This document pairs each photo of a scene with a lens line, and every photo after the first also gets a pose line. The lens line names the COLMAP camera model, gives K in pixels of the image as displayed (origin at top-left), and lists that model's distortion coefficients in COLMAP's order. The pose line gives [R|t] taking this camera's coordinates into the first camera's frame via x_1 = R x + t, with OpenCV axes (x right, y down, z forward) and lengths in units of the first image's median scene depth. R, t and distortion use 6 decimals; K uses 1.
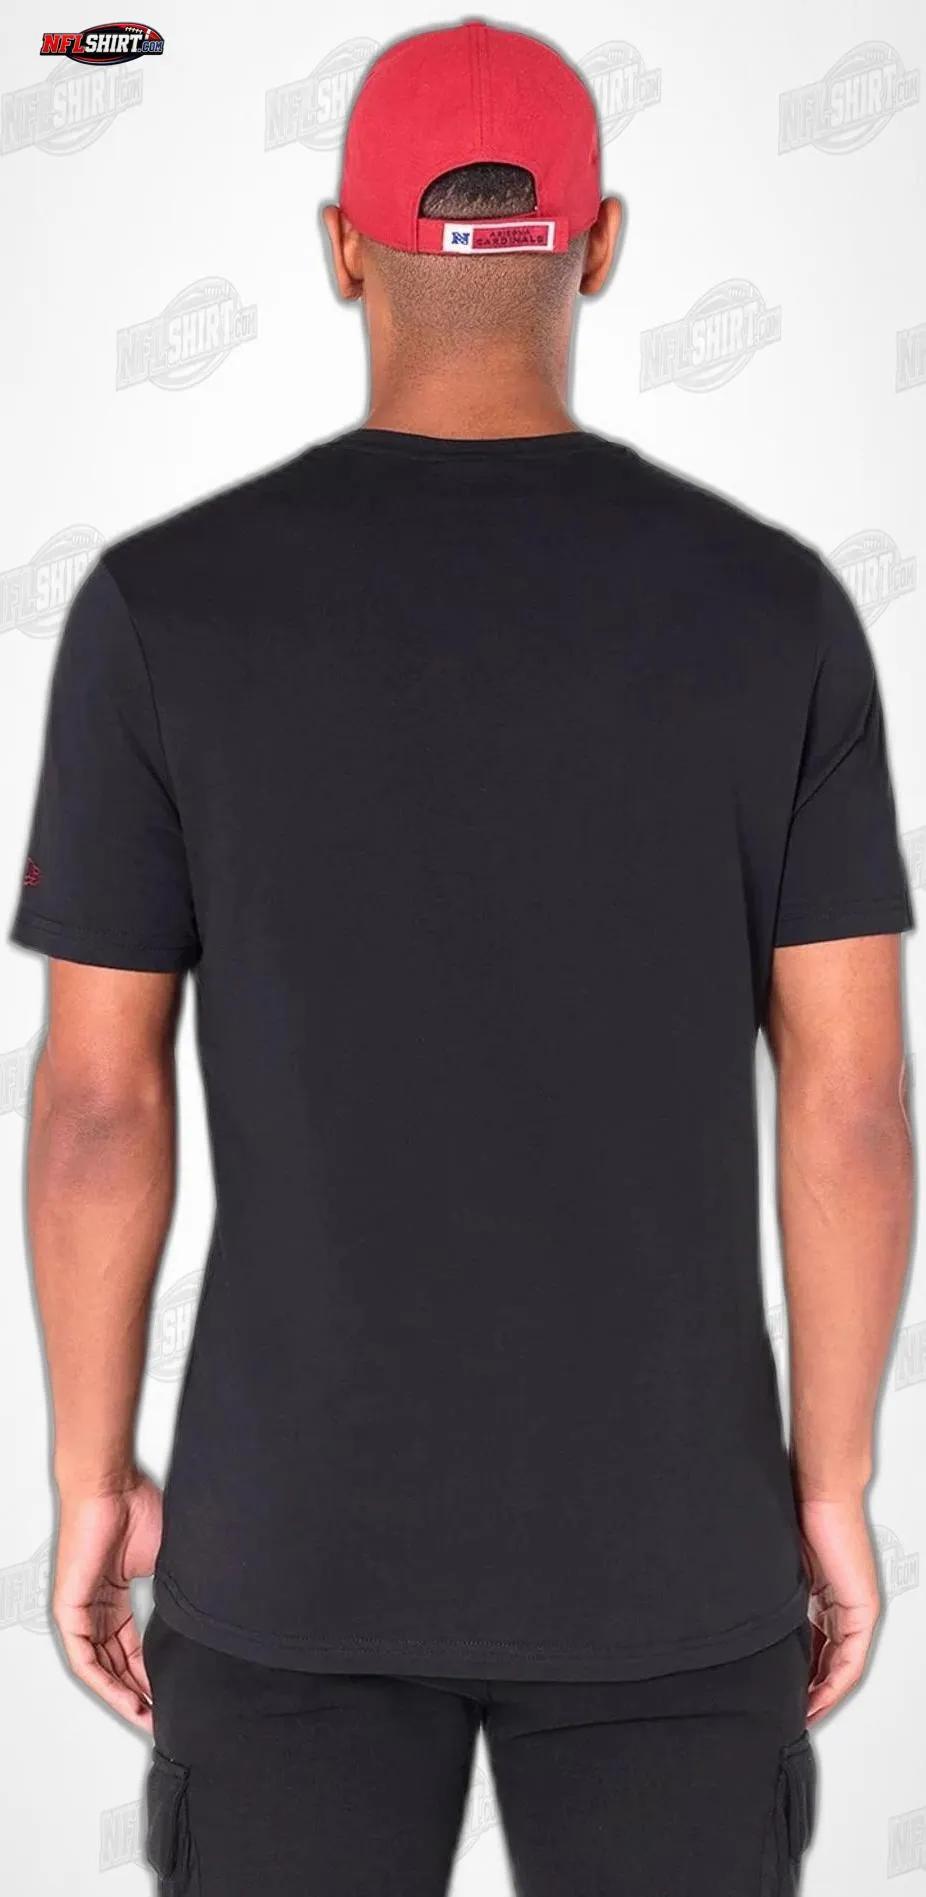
lens RADIAL K [[765.3, 0, 462.3], [0, 765.3, 1098.5], [0, 0, 1]] dist [0.000777, 0.000202]
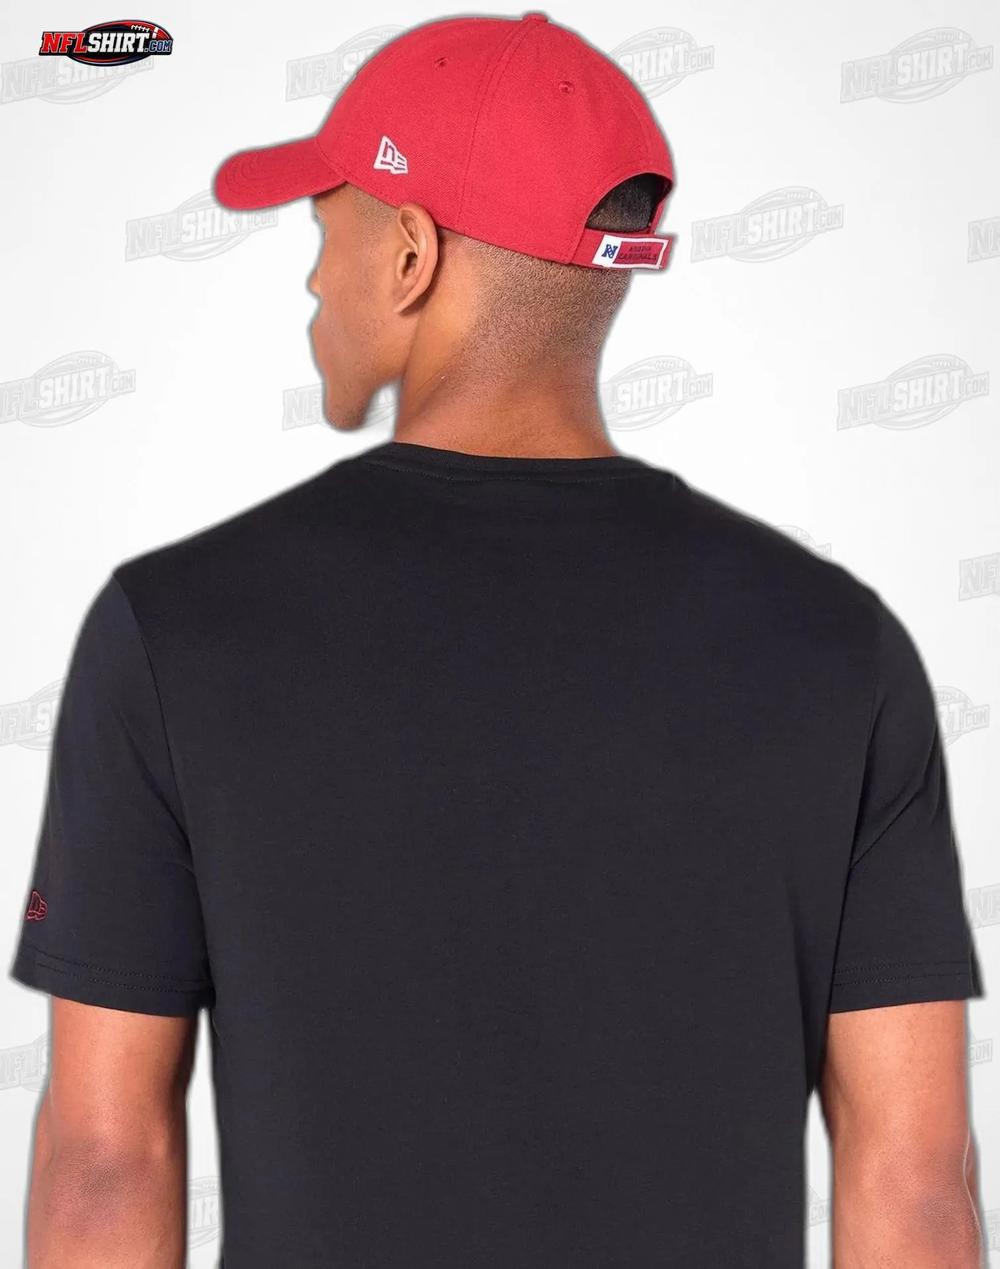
lens RADIAL K [[827.3, 0, 500.0], [0, 827.3, 634.5], [0, 0, 1]] dist [0.004528, -0.000593]
pose [[0.999988, 0.004874, -0.000558, 0.004996], [-0.004871, 0.999973, 0.005483, -0.622746], [0.000585, -0.005480, 0.999985, -0.005439]]
